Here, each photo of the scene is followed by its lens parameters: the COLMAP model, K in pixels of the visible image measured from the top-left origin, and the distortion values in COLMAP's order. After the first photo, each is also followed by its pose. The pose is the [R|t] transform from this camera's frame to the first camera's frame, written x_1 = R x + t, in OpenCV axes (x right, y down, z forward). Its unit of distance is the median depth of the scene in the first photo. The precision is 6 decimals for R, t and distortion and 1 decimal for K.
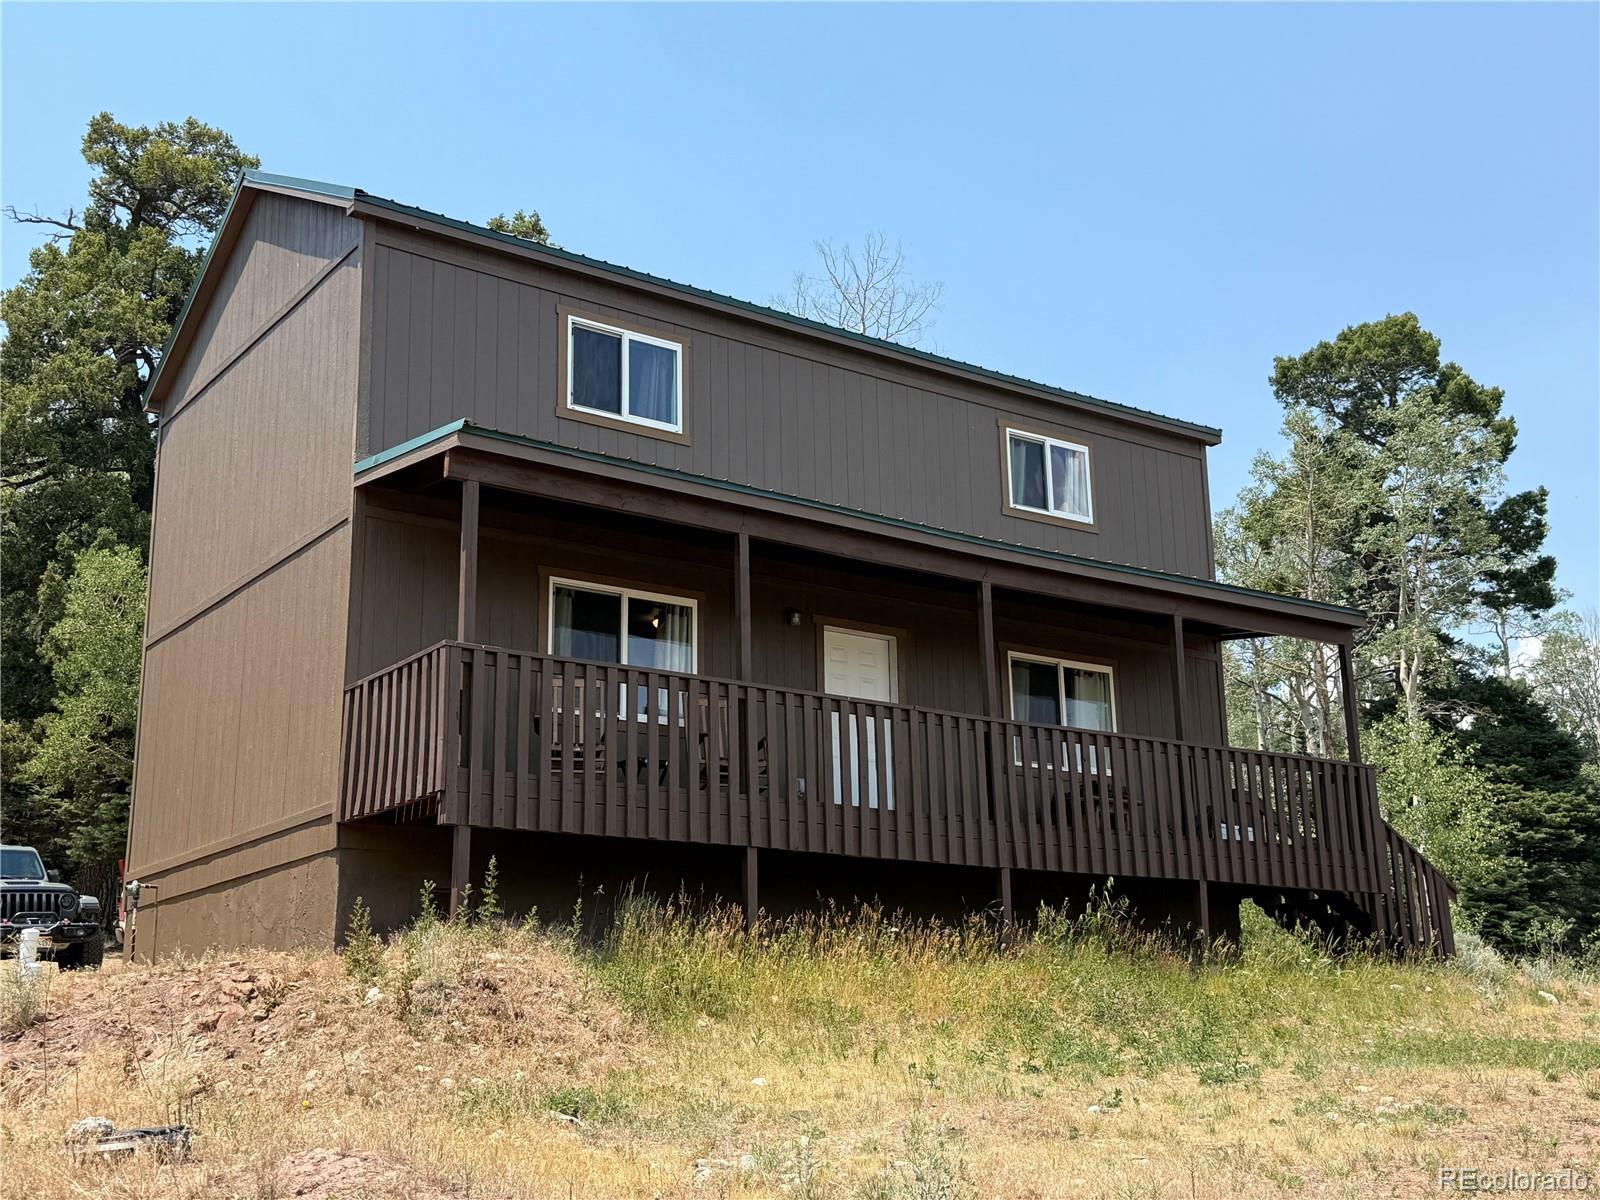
lens RADIAL K [[1846.5, 0, 786.0], [0, 1846.5, 587.0], [0, 0, 1]] dist [0.103885, 0.000000]
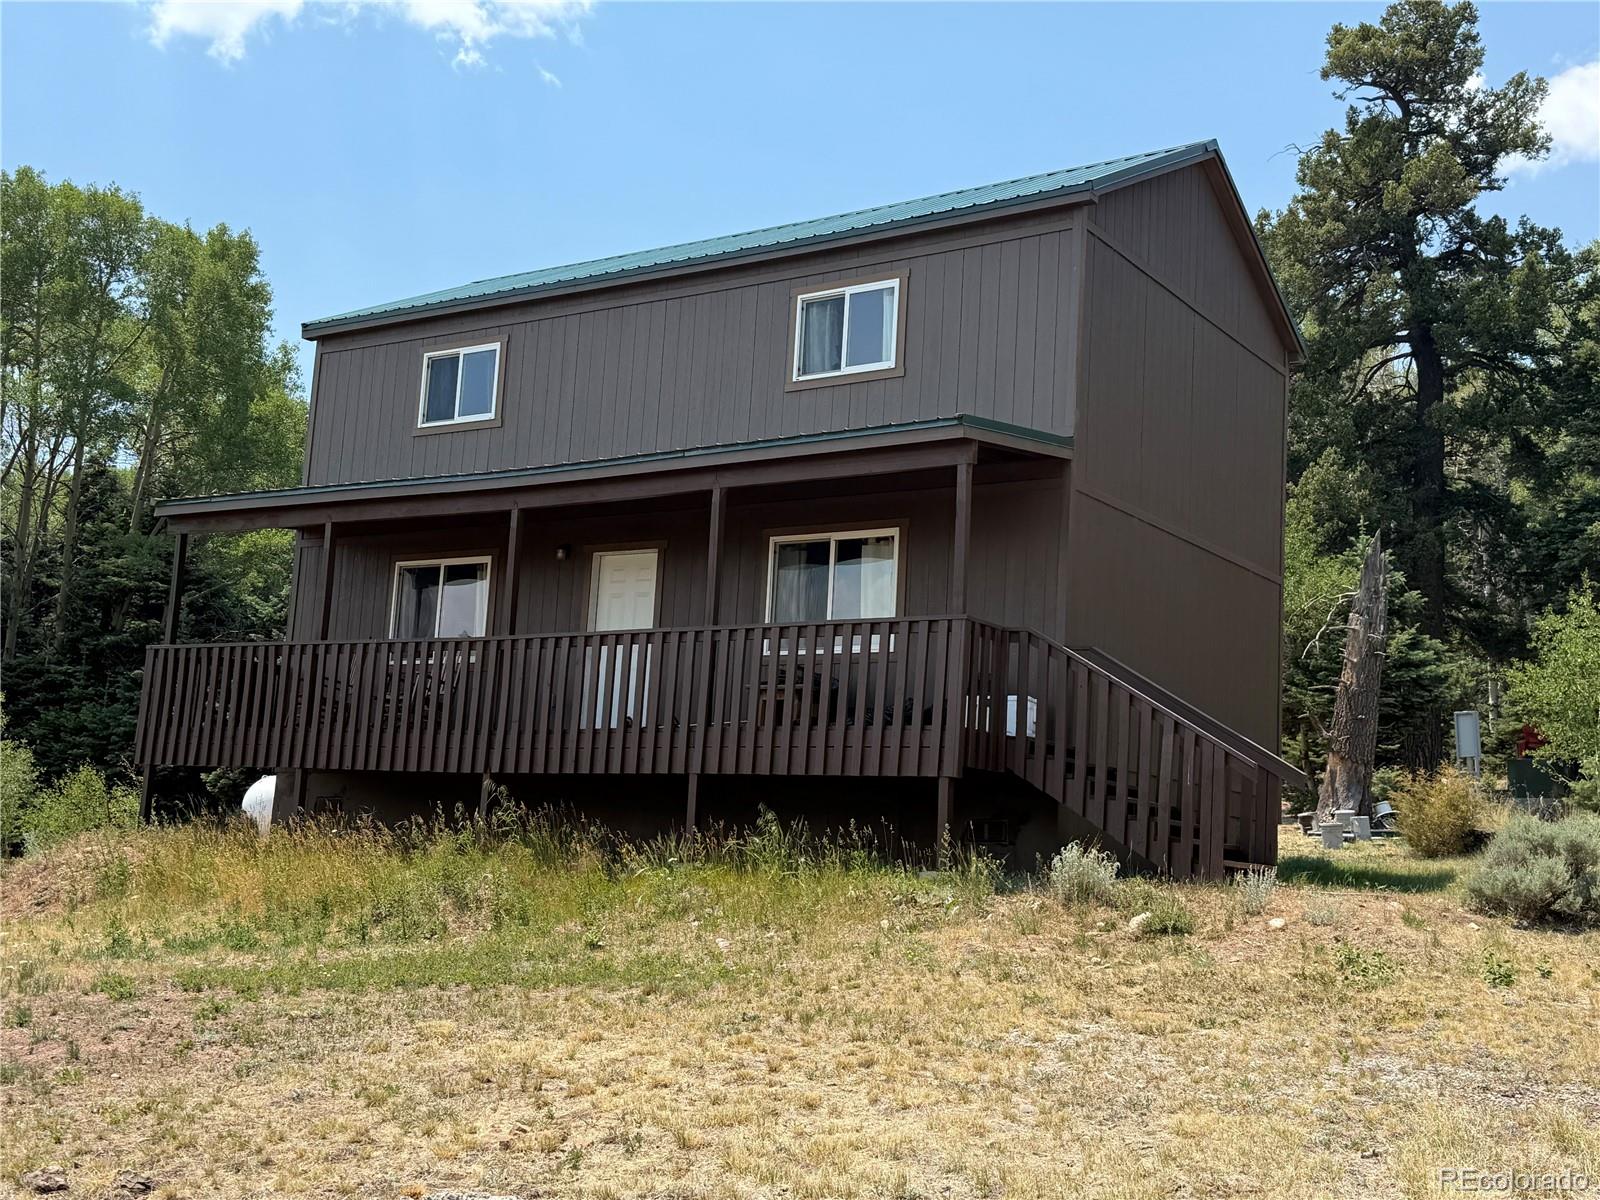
lens RADIAL K [[1846.5, 0, 804.3], [0, 1846.5, 600.4], [0, 0, 1]] dist [0.103885, 0.000000]
pose [[0.406912, -0.164712, -0.898495, 0.977256], [0.157181, 0.981563, -0.108756, 0.171609], [0.899843, -0.096972, 0.425300, 0.639366]]
